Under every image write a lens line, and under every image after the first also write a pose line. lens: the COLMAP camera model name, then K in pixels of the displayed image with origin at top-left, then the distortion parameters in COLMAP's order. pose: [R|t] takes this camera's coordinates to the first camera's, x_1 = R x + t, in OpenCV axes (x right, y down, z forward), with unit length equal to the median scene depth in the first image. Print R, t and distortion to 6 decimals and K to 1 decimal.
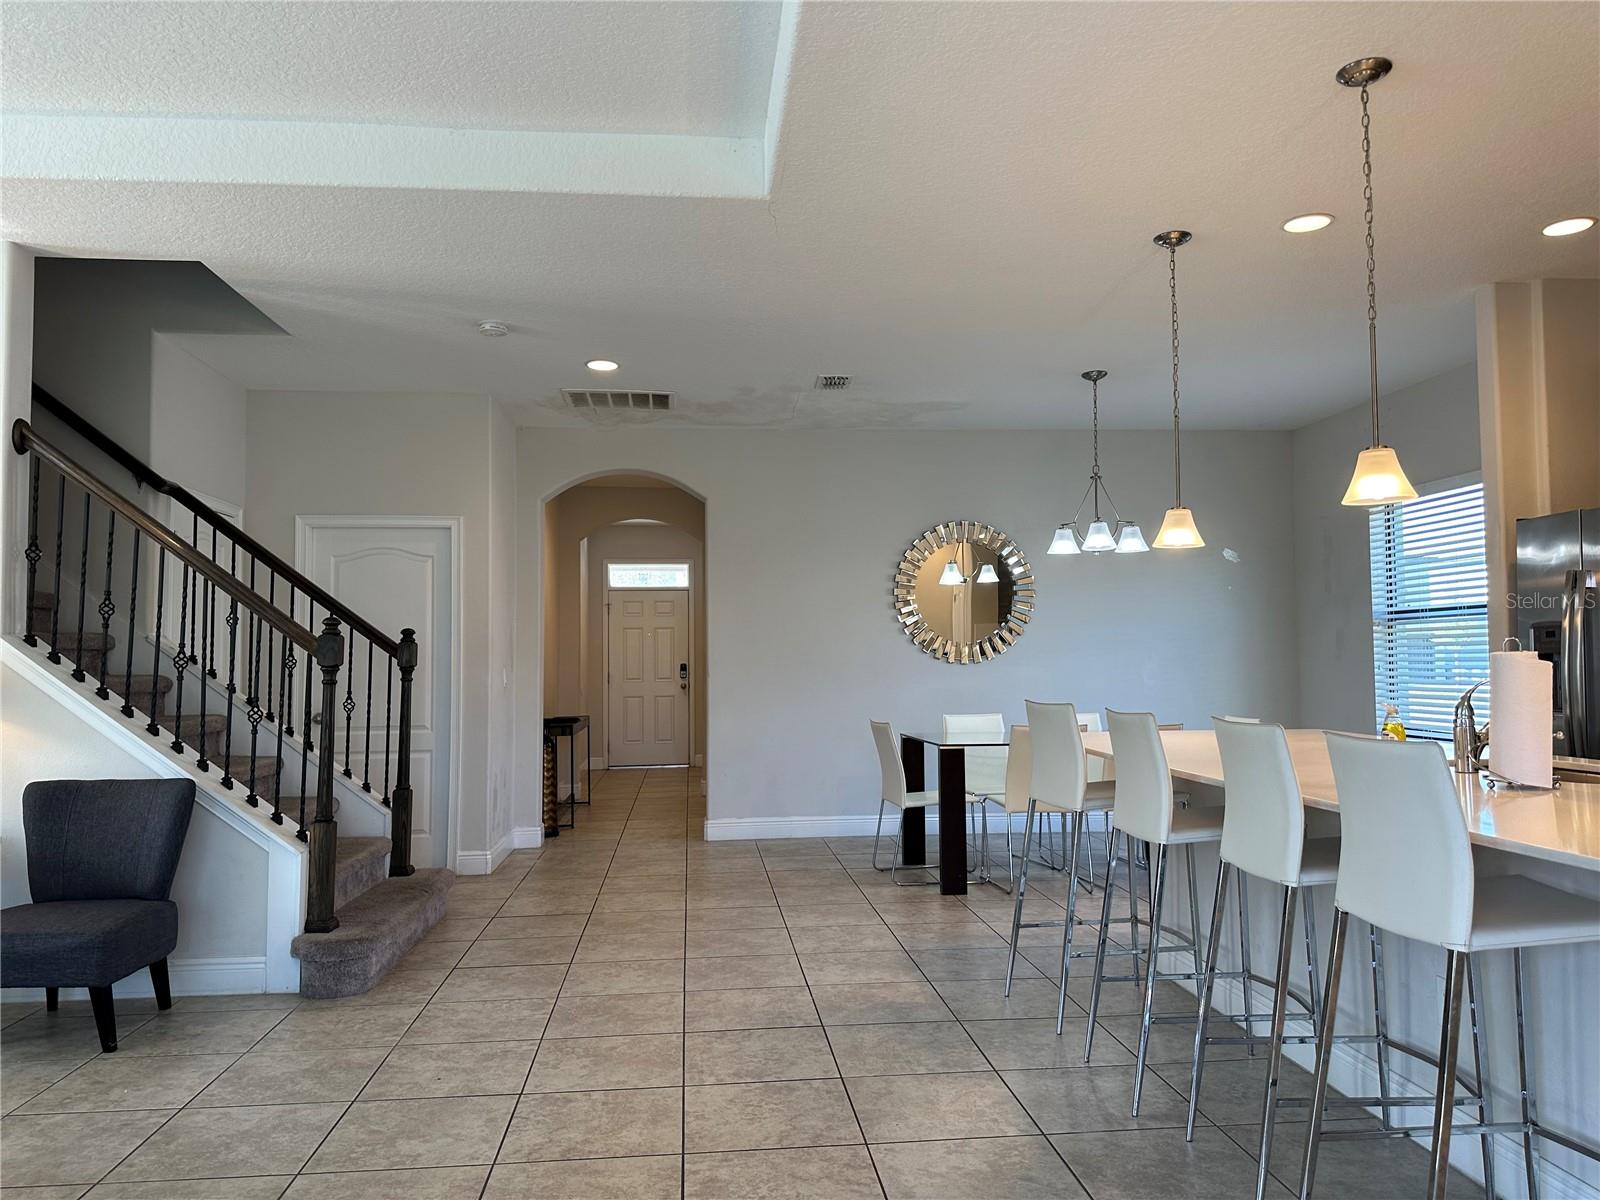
lens RADIAL K [[1129.1, 0, 799.1], [0, 1129.1, 608.0], [0, 0, 1]] dist [0.093585, -0.100938]
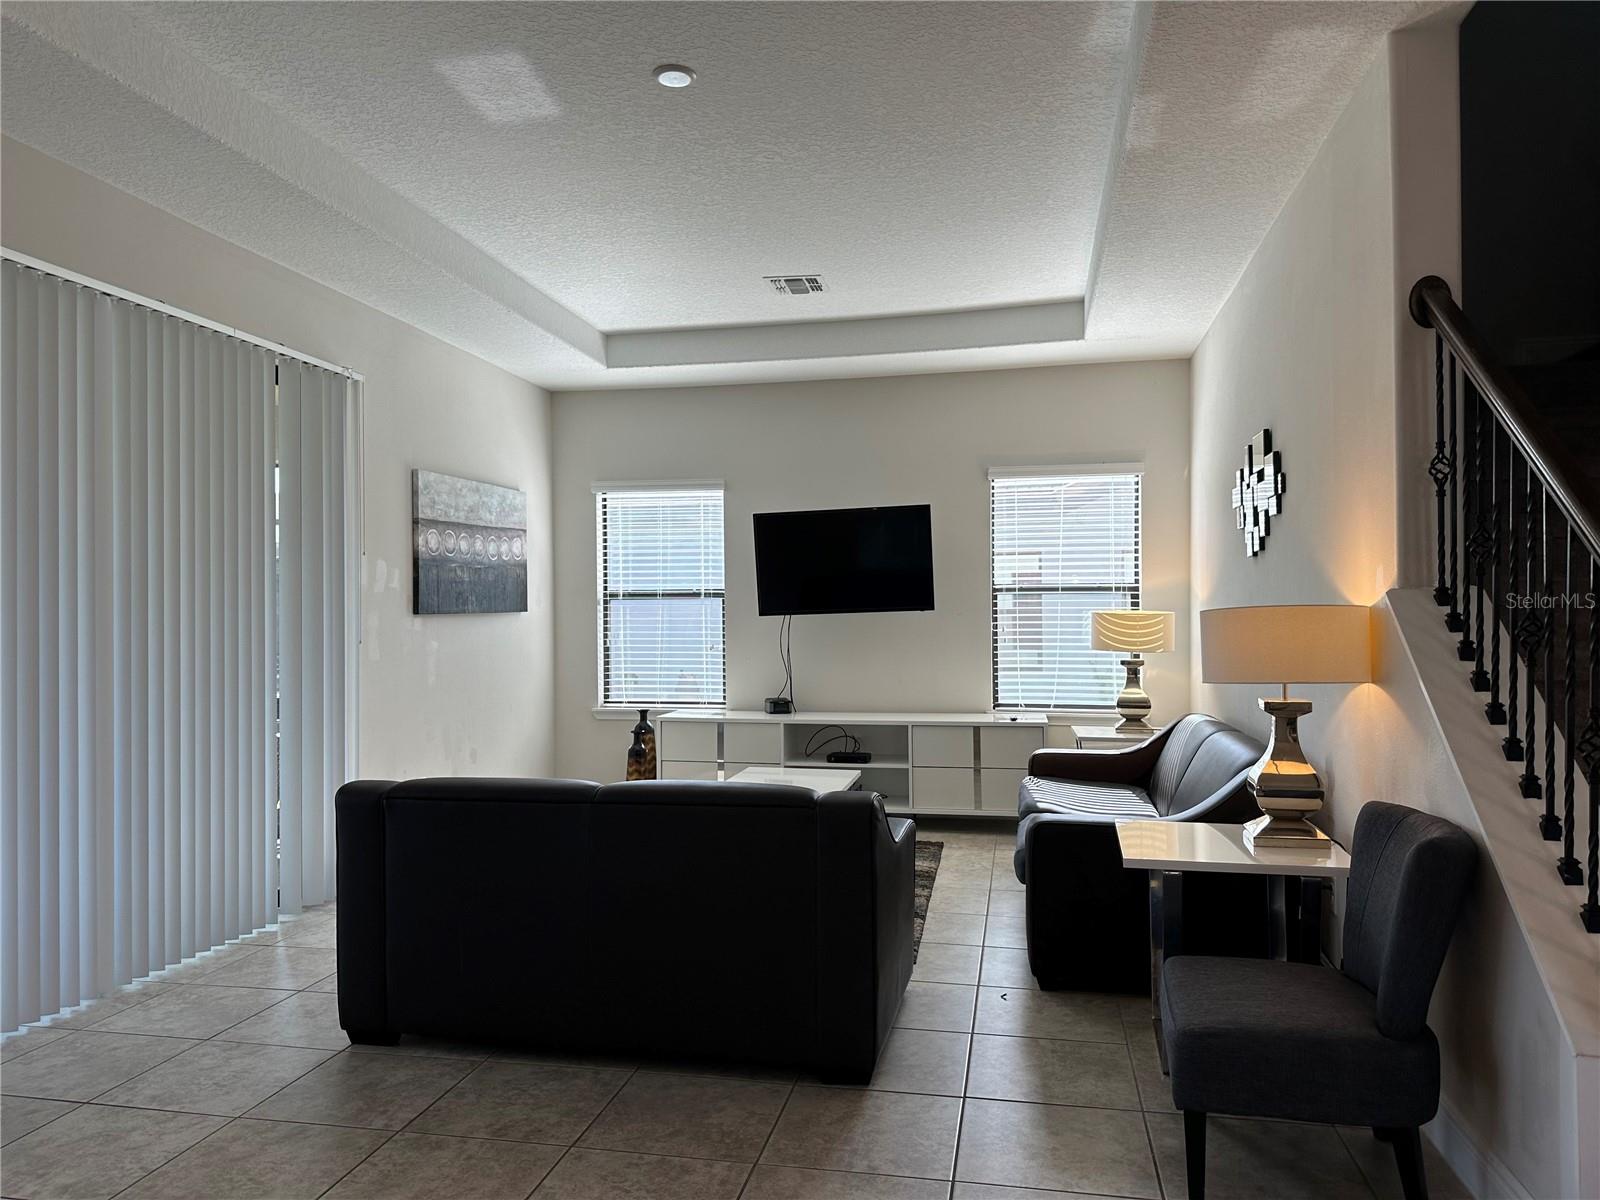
lens RADIAL K [[1129.1, 0, 799.1], [0, 1129.1, 608.0], [0, 0, 1]] dist [0.093585, -0.100938]
pose [[-0.277282, 0.004598, -0.960778, 0.097829], [0.055866, 0.998374, -0.011345, 0.022792], [0.959163, -0.056821, -0.277088, 0.853343]]
